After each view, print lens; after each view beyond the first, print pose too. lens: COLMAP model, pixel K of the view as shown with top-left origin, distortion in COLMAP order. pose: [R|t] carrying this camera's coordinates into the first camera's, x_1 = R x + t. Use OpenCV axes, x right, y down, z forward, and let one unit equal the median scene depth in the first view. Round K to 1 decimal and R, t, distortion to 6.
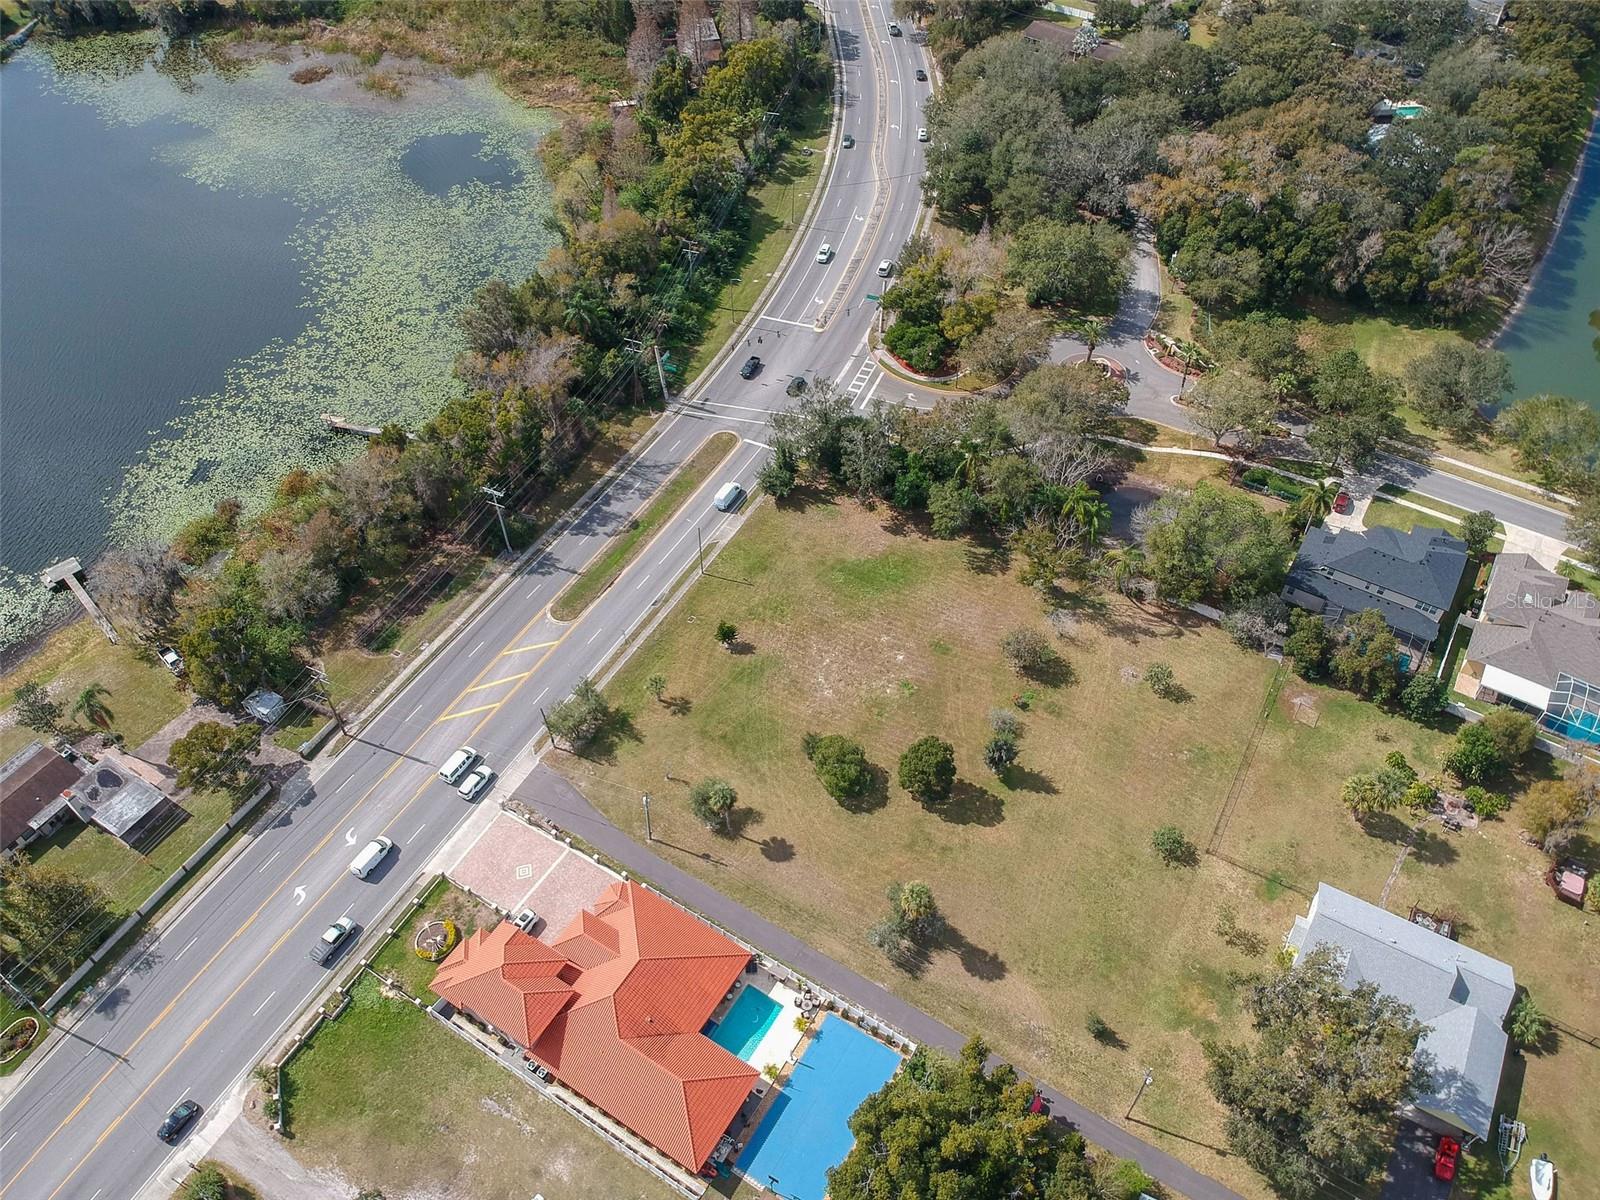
lens RADIAL K [[1182.8, 0, 809.5], [0, 1182.8, 585.8], [0, 0, 1]] dist [0.073868, -0.129688]
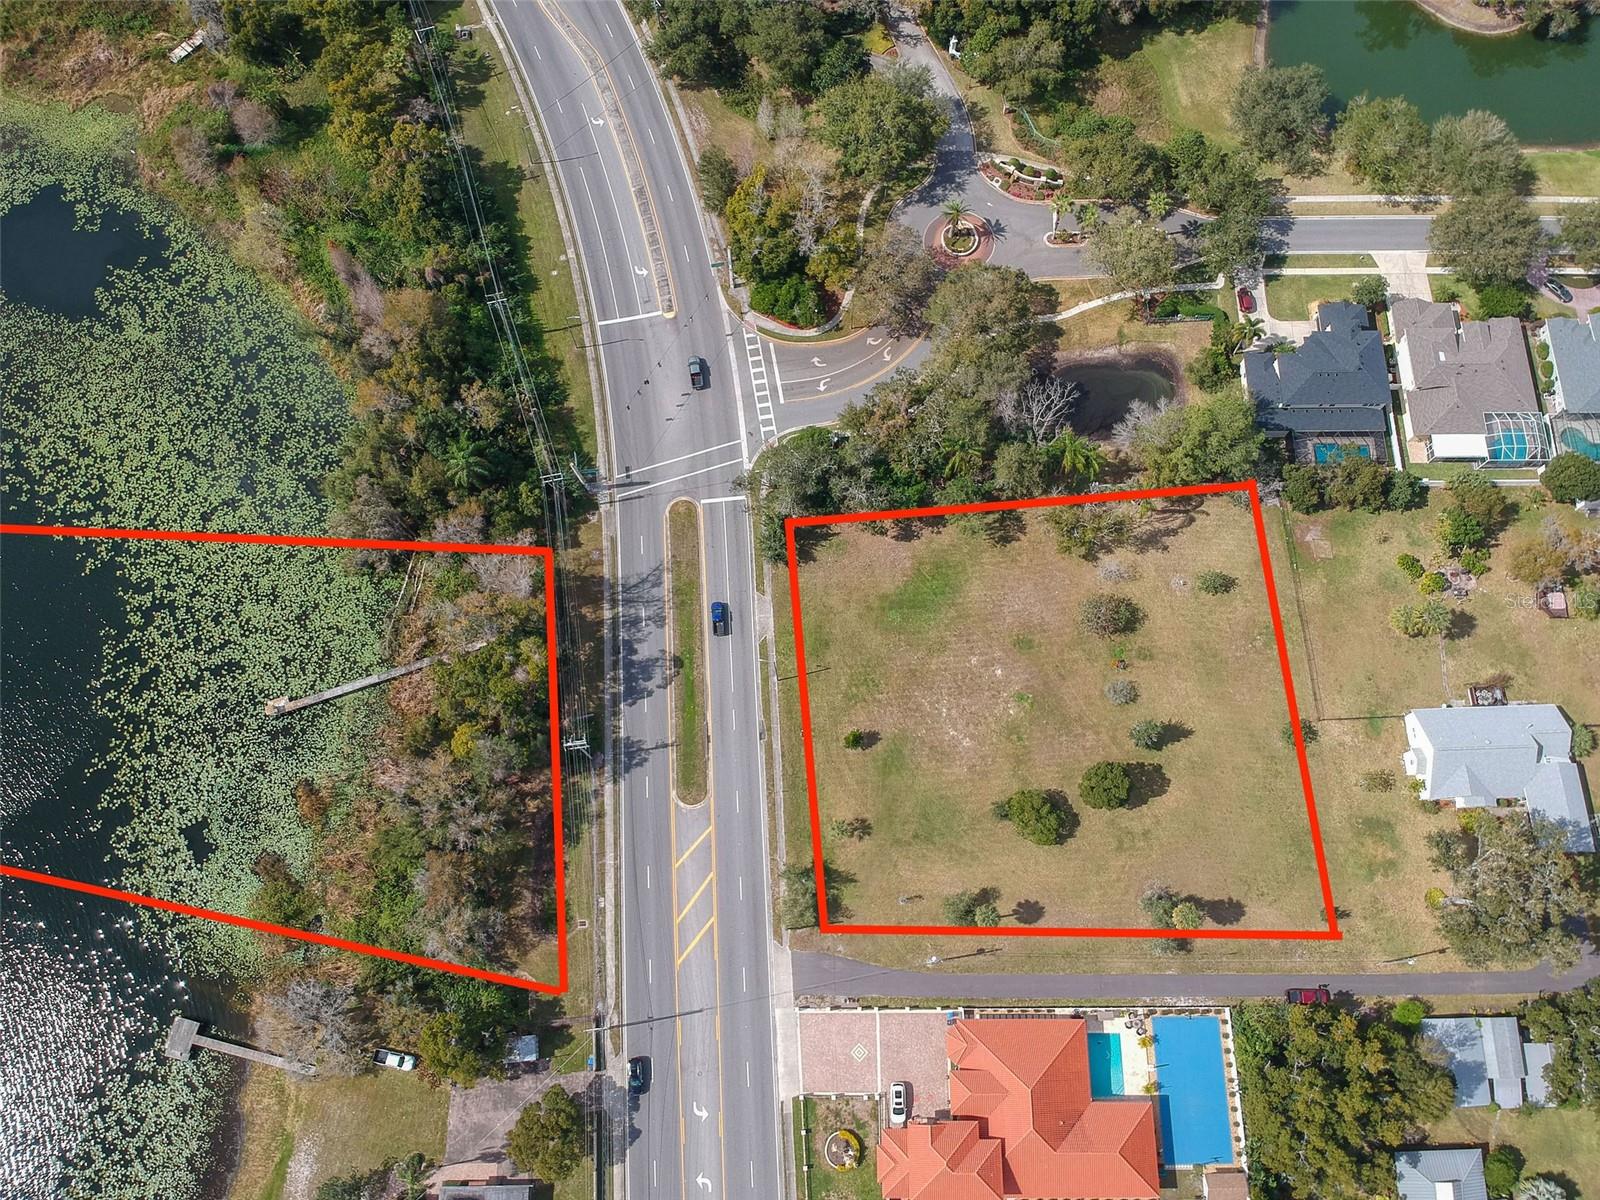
lens RADIAL K [[1182.8, 0, 808.9], [0, 1182.8, 598.5], [0, 0, 1]] dist [0.073868, -0.129688]
pose [[0.845118, -0.509727, 0.161103, -0.197271], [0.389428, 0.793480, 0.467691, -0.533045], [-0.366227, -0.332516, 0.869086, 0.139135]]
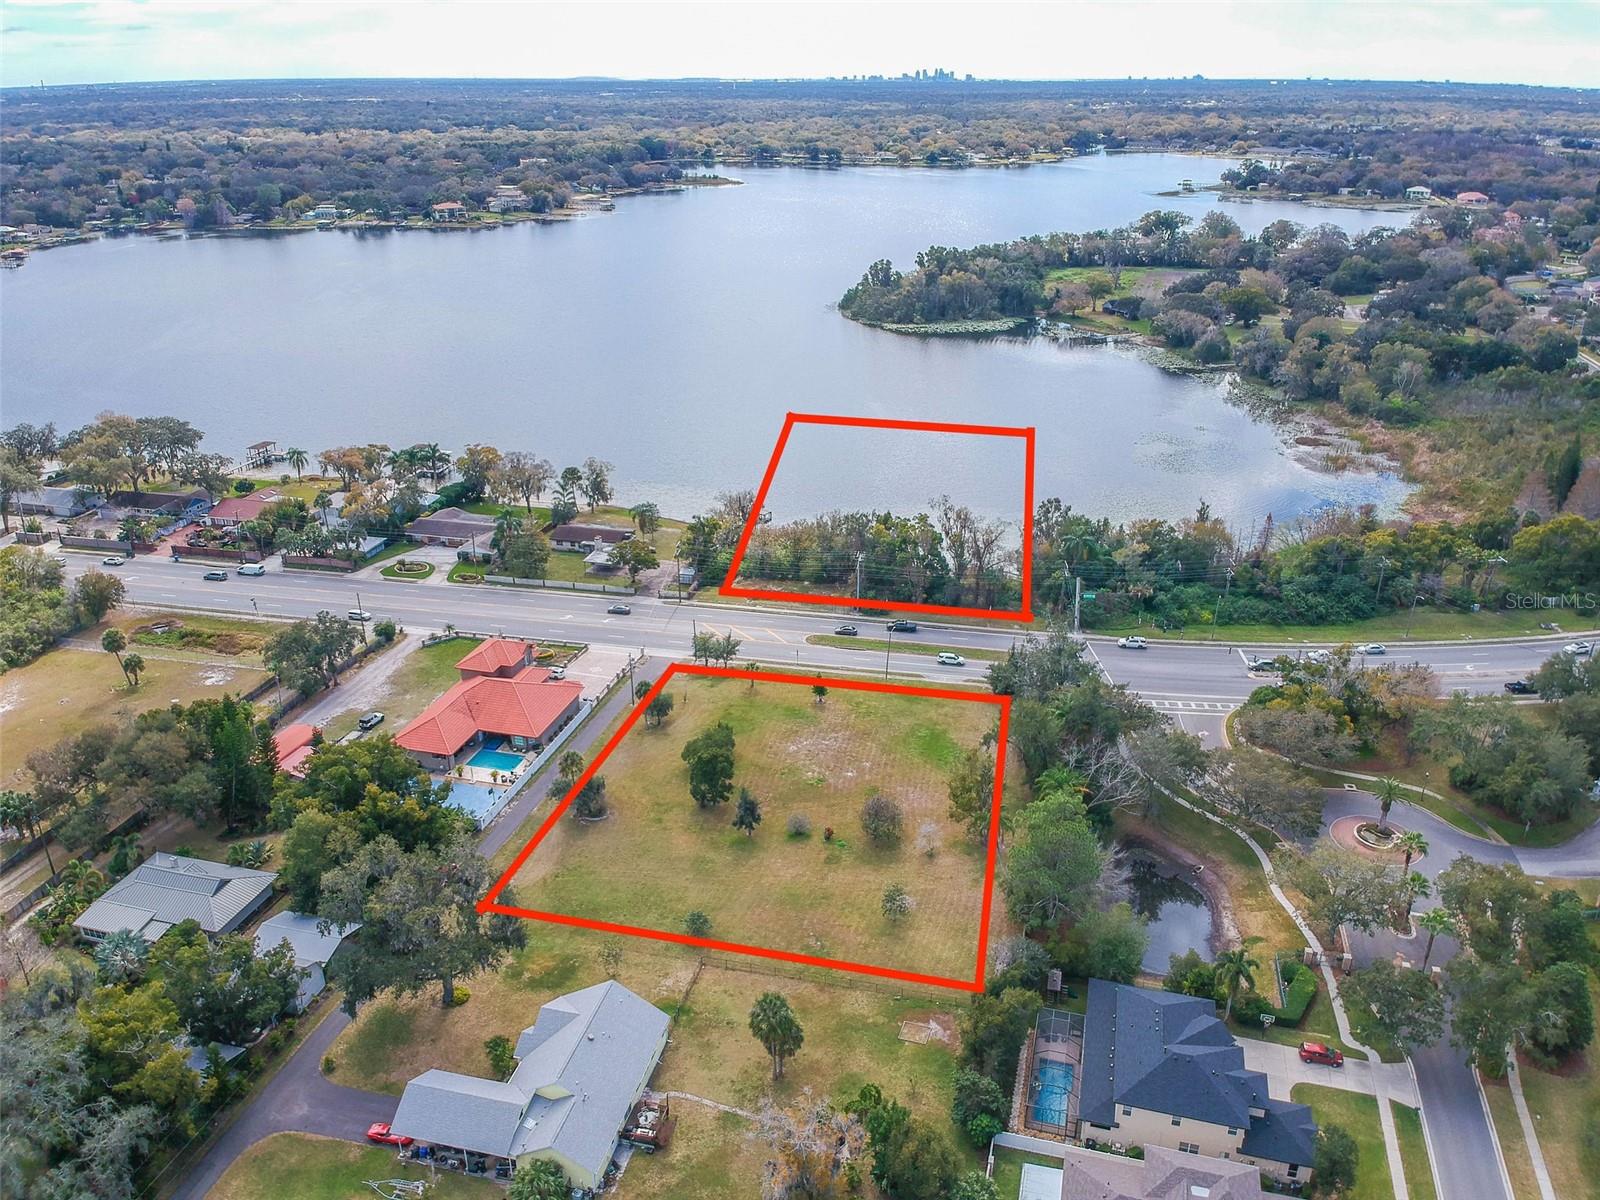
lens RADIAL K [[1182.8, 0, 812.7], [0, 1182.8, 588.0], [0, 0, 1]] dist [0.073868, -0.129688]
pose [[0.290038, 0.381251, -0.877796, 0.916669], [-0.695290, 0.714211, 0.080467, -0.121089], [0.657610, 0.586984, 0.472228, 0.329350]]
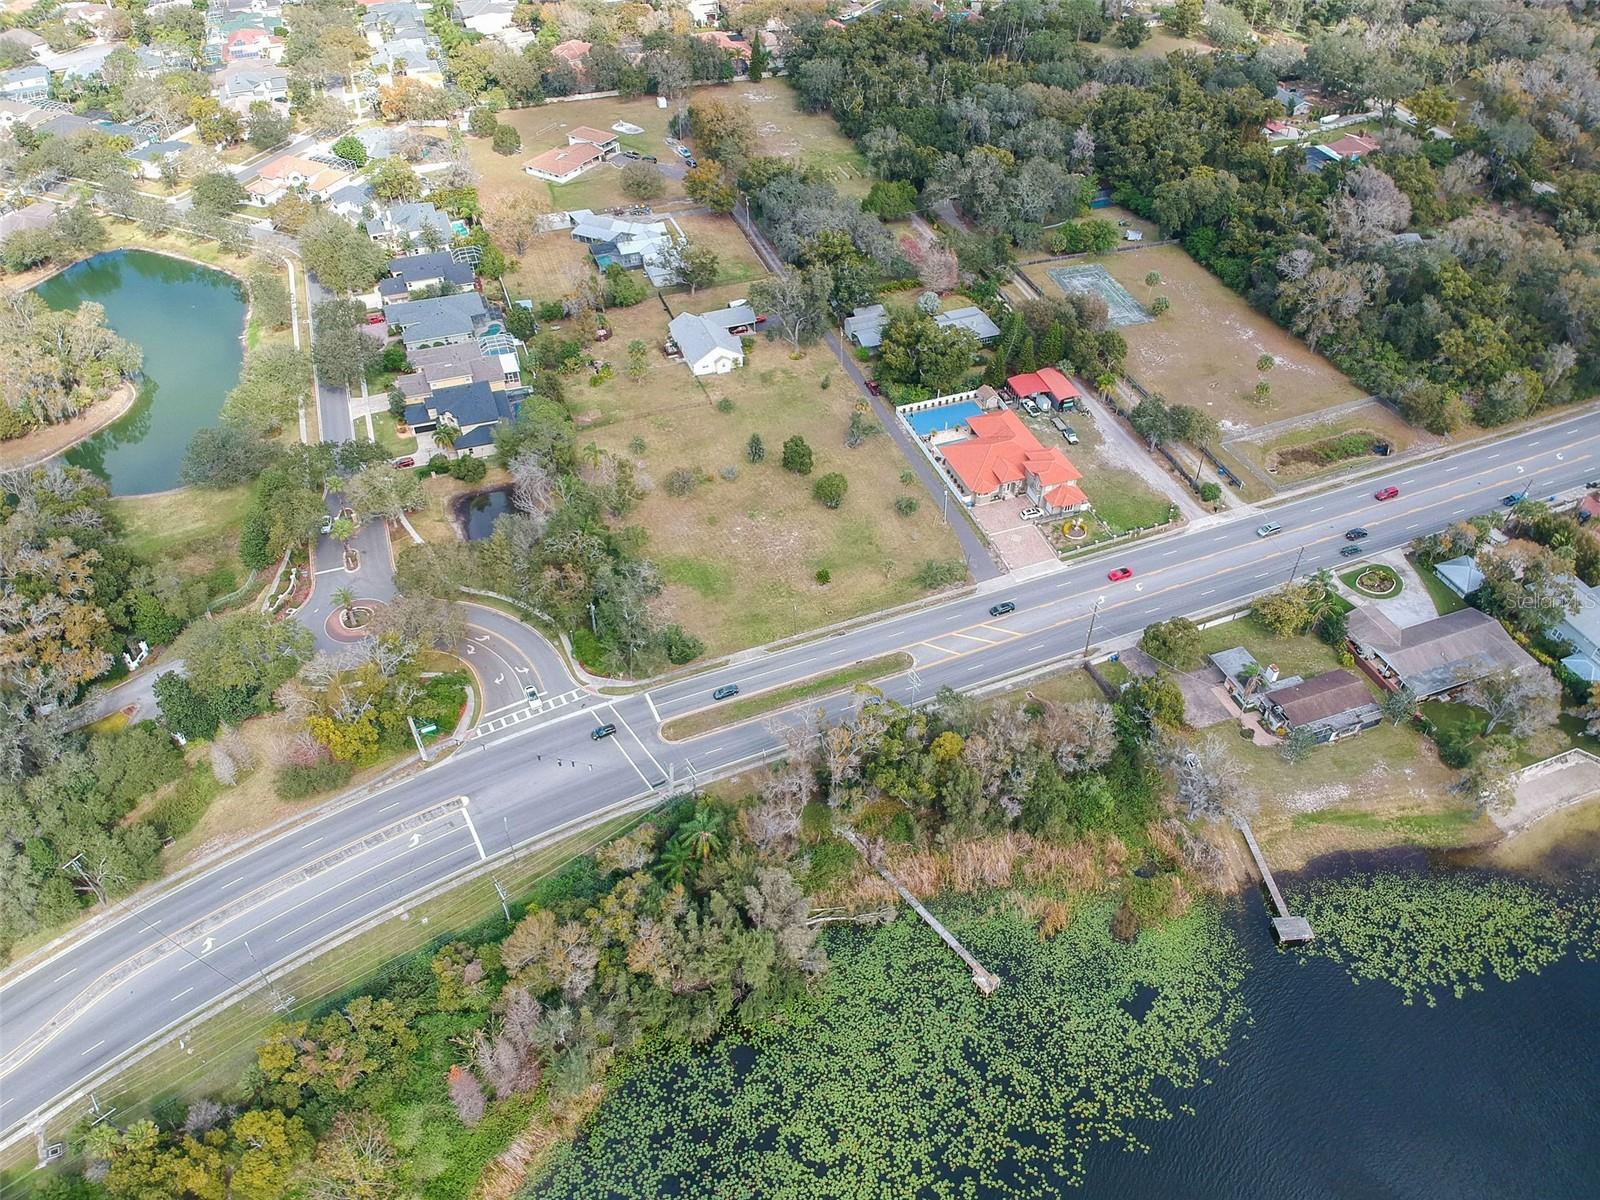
lens RADIAL K [[1182.8, 0, 815.3], [0, 1182.8, 572.8], [0, 0, 1]] dist [0.073868, -0.129688]
pose [[-0.785469, -0.410892, 0.462824, -0.665804], [0.446655, 0.141305, 0.883477, -1.127224], [-0.428413, 0.900667, 0.072537, 0.848690]]
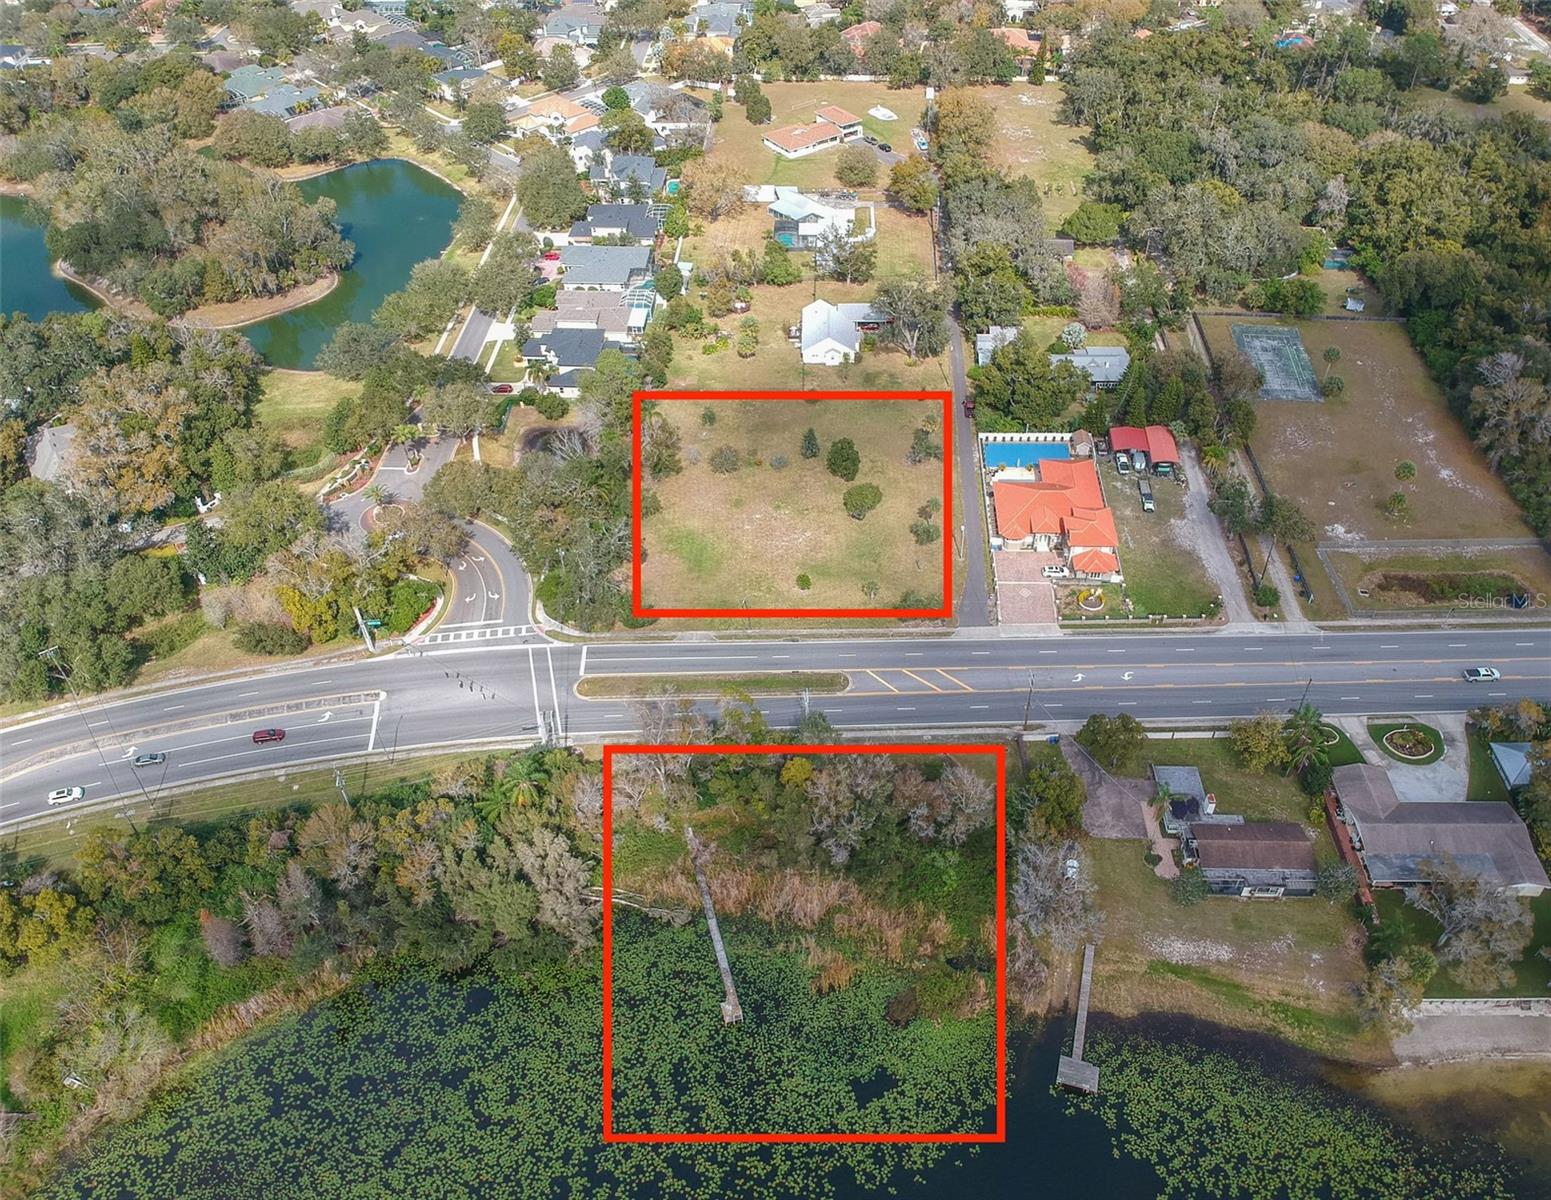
lens RADIAL K [[1189.5, 0, 816.6], [0, 1189.5, 594.8], [0, 0, 1]] dist [0.064459, -0.107644]
pose [[-0.500878, -0.580492, 0.641989, -0.912906], [0.631690, 0.261889, 0.729645, -0.894509], [-0.591683, 0.771001, 0.235516, 0.642946]]
